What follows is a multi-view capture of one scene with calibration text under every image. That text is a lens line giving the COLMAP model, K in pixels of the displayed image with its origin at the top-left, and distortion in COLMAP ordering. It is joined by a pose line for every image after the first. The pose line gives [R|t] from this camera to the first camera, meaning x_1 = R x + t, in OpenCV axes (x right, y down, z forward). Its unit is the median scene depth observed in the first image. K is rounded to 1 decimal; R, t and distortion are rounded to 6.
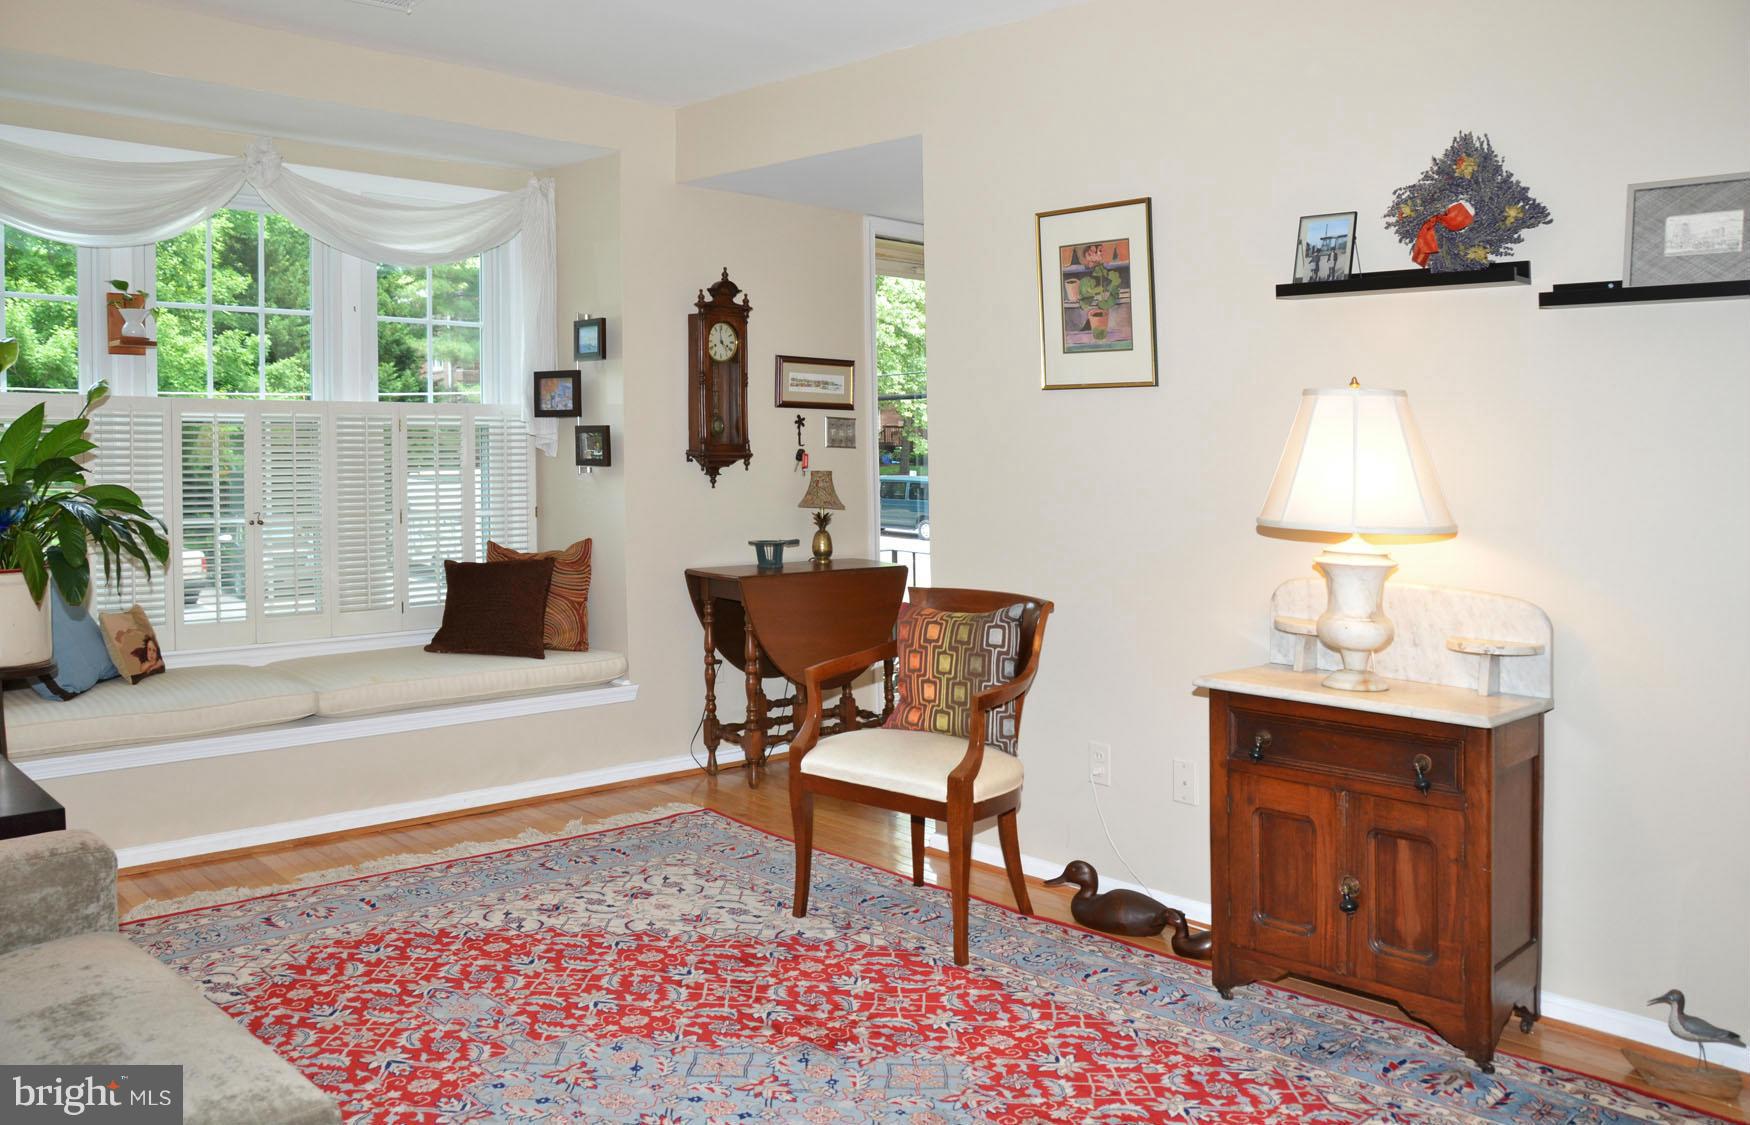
lens RADIAL K [[1375.5, 0, 869.4], [0, 1375.5, 560.0], [0, 0, 1]] dist [-0.129335, 0.068315]
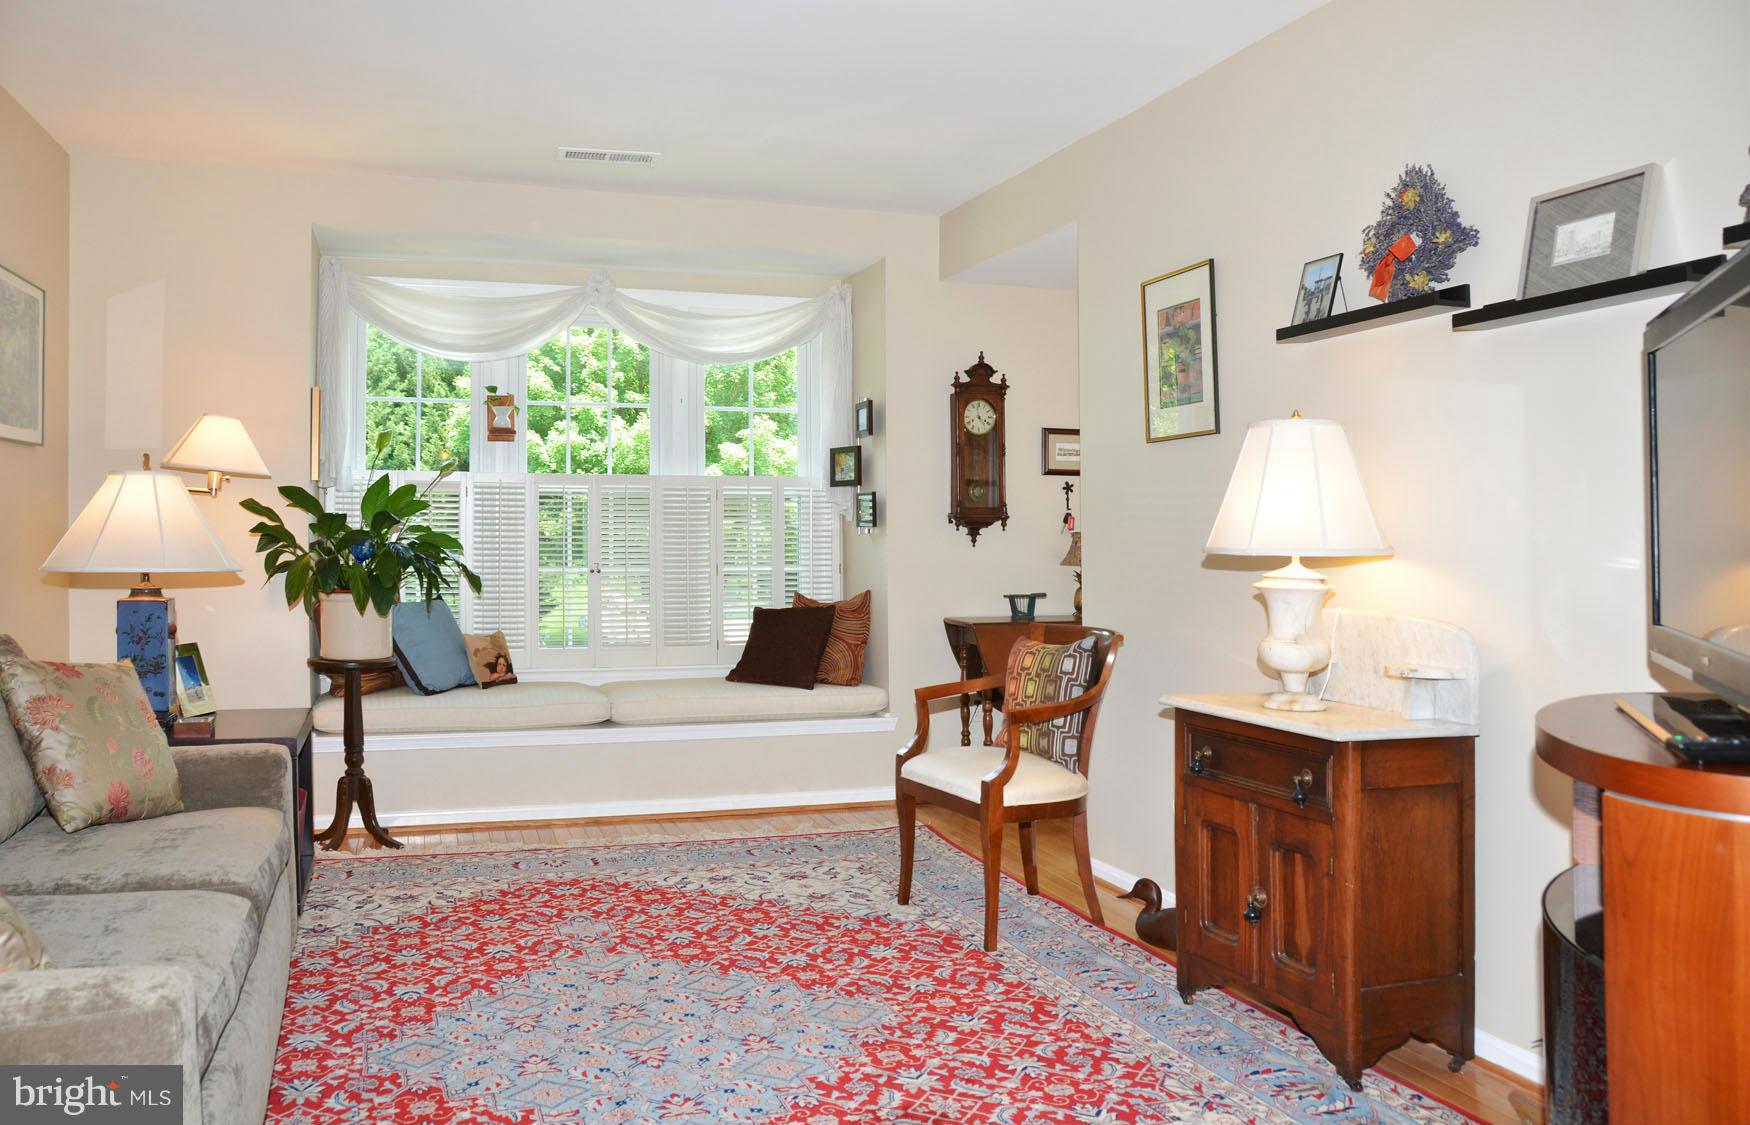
lens RADIAL K [[1375.5, 0, 894.2], [0, 1375.5, 566.8], [0, 0, 1]] dist [-0.129335, 0.068315]
pose [[0.905691, -0.000402, -0.423938, 0.389264], [-0.027617, 0.997820, -0.059945, 0.042431], [0.423037, 0.066000, 0.903705, -0.054048]]
